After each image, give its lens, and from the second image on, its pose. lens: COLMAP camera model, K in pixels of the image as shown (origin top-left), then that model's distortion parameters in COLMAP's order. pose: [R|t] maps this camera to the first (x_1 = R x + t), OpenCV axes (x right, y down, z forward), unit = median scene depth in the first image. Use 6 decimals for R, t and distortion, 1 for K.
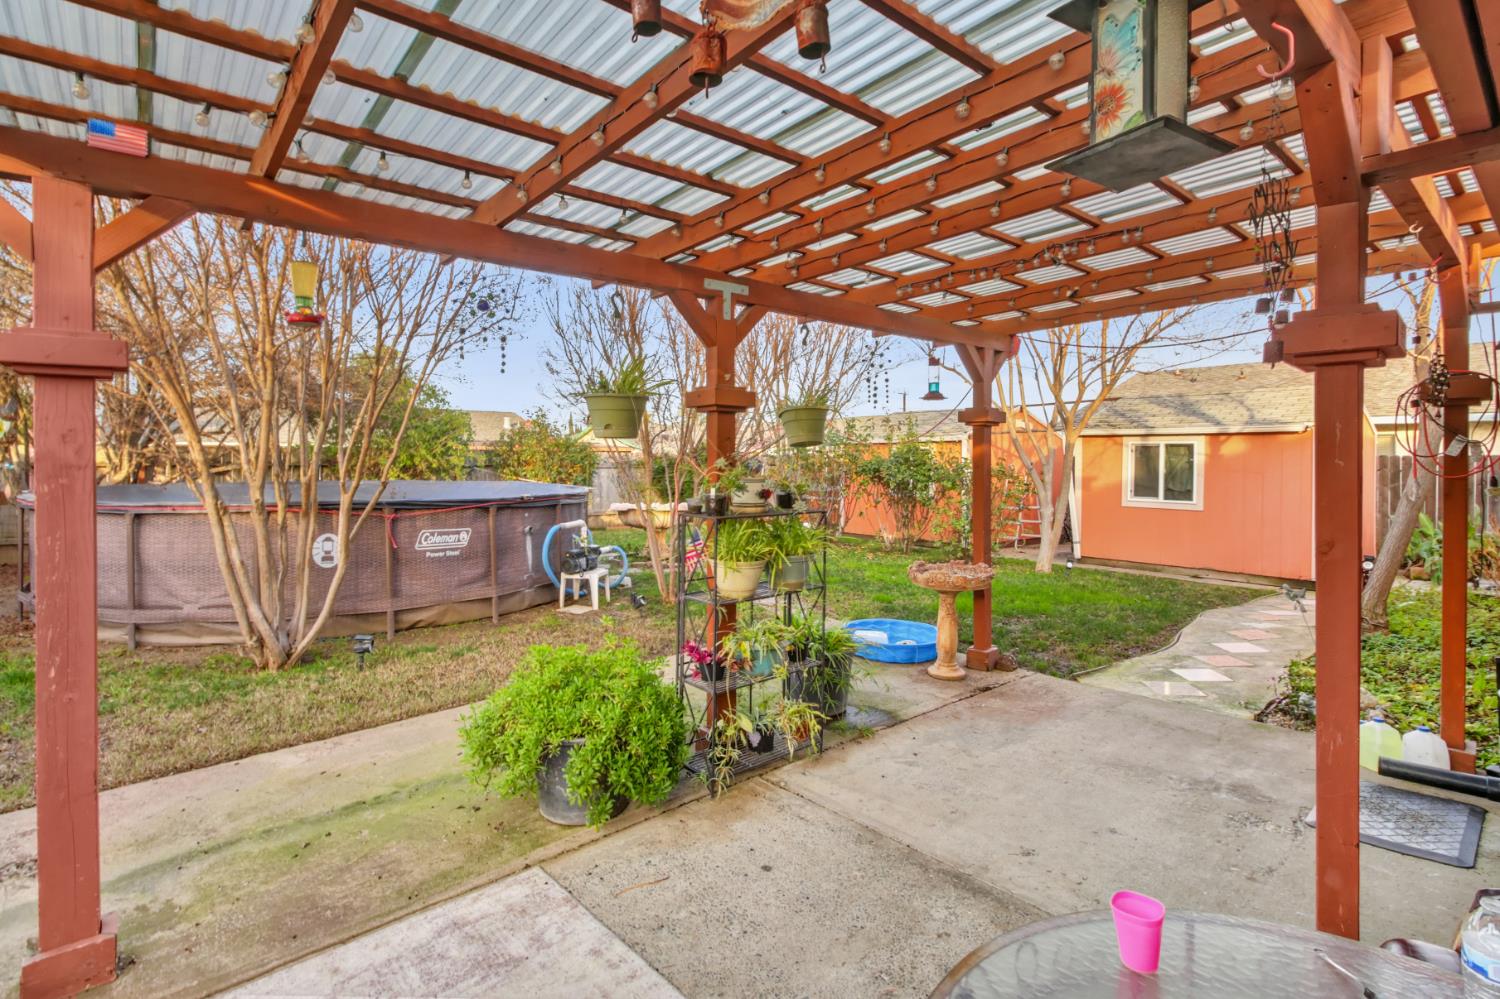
lens RADIAL K [[720.4, 0, 733.5], [0, 720.4, 476.1], [0, 0, 1]] dist [0.031981, -0.013833]
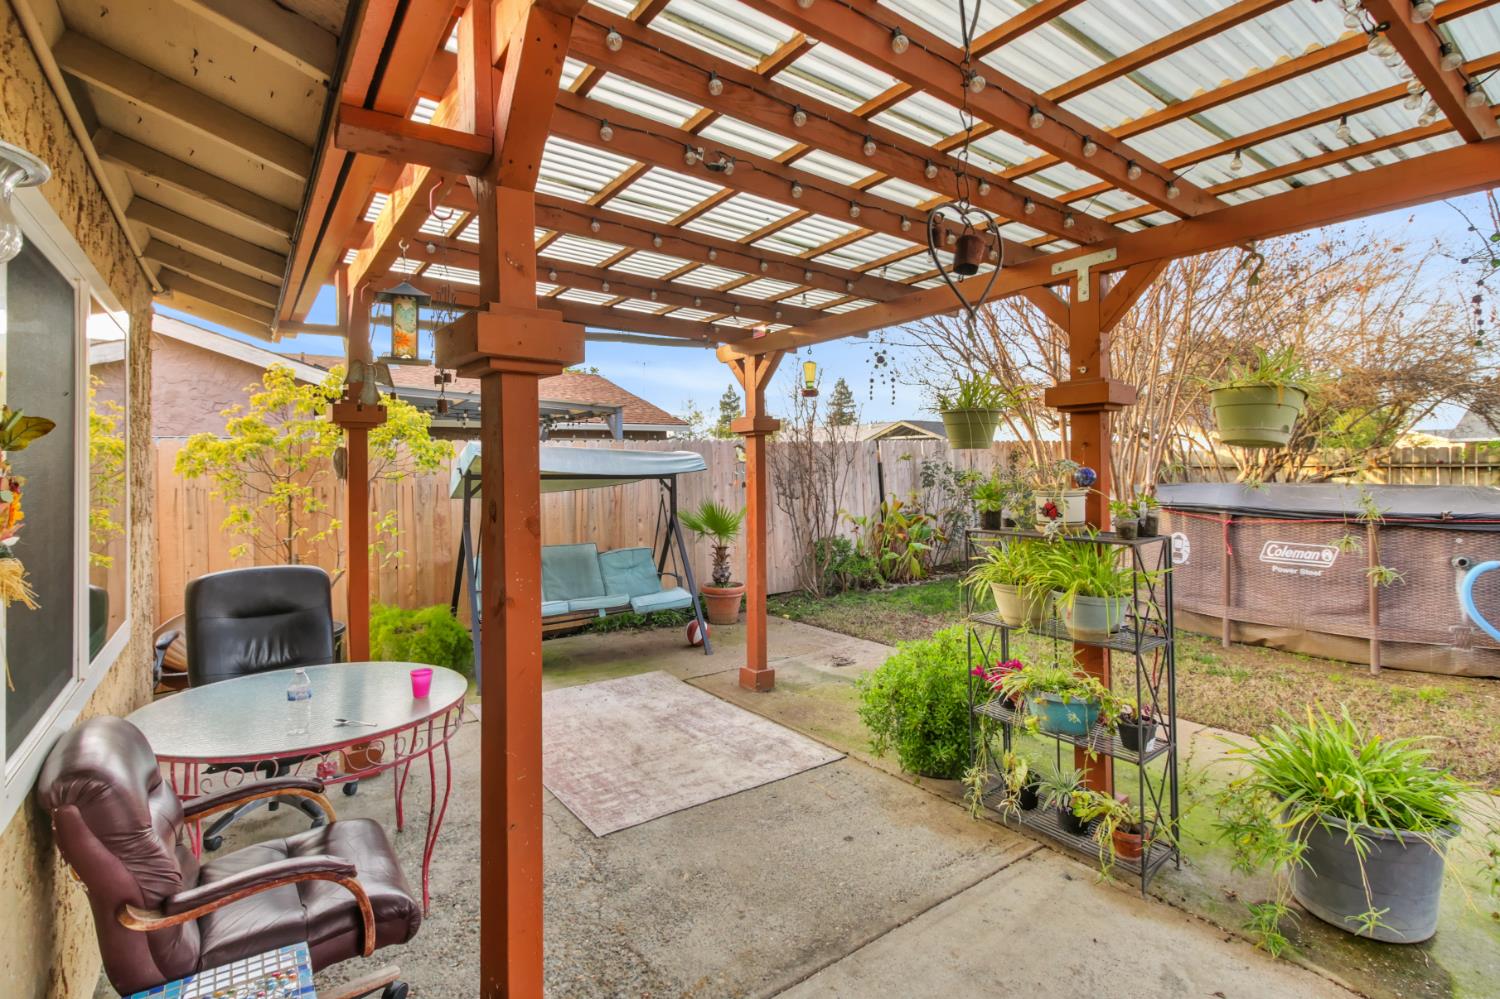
lens RADIAL K [[698.2, 0, 755.8], [0, 698.2, 455.7], [0, 0, 1]] dist [0.015433, -0.012150]
pose [[-0.071548, -0.014509, -0.997332, 0.505409], [-0.013612, 0.999815, -0.013569, -0.012129], [0.997344, 0.012605, -0.071732, 0.415906]]
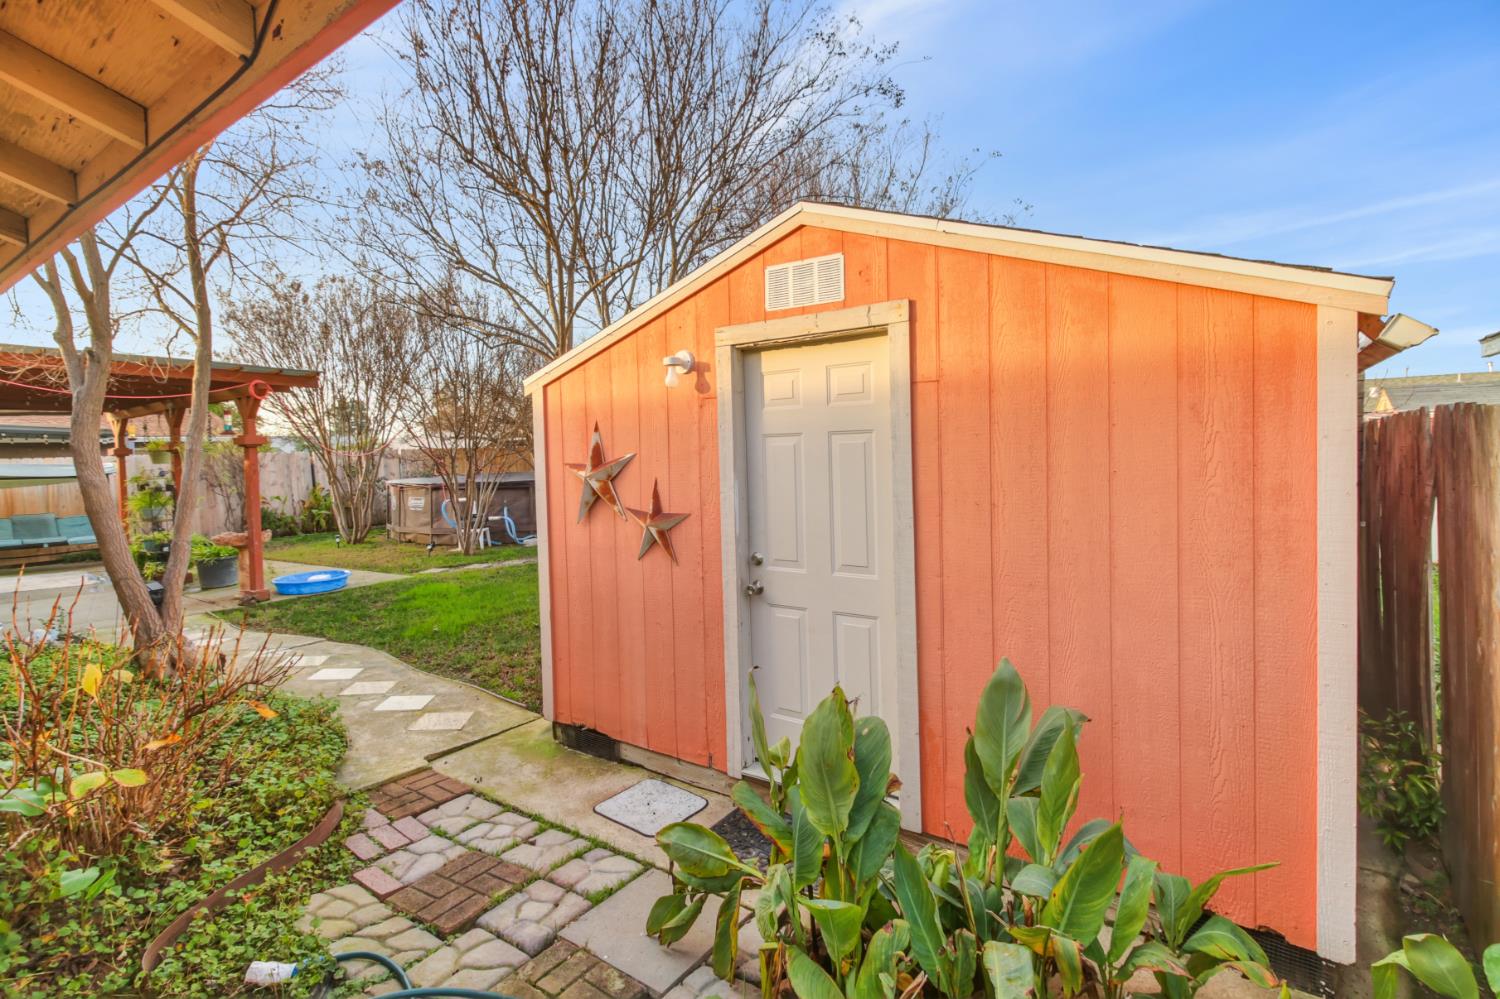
lens RADIAL K [[691.9, 0, 750.5], [0, 691.9, 473.8], [0, 0, 1]] dist [0.030501, -0.021848]
pose [[0.258711, 0.019187, -0.965764, 1.820486], [0.007068, 0.999738, 0.021755, -0.031330], [0.965929, -0.012454, 0.258508, 1.446389]]
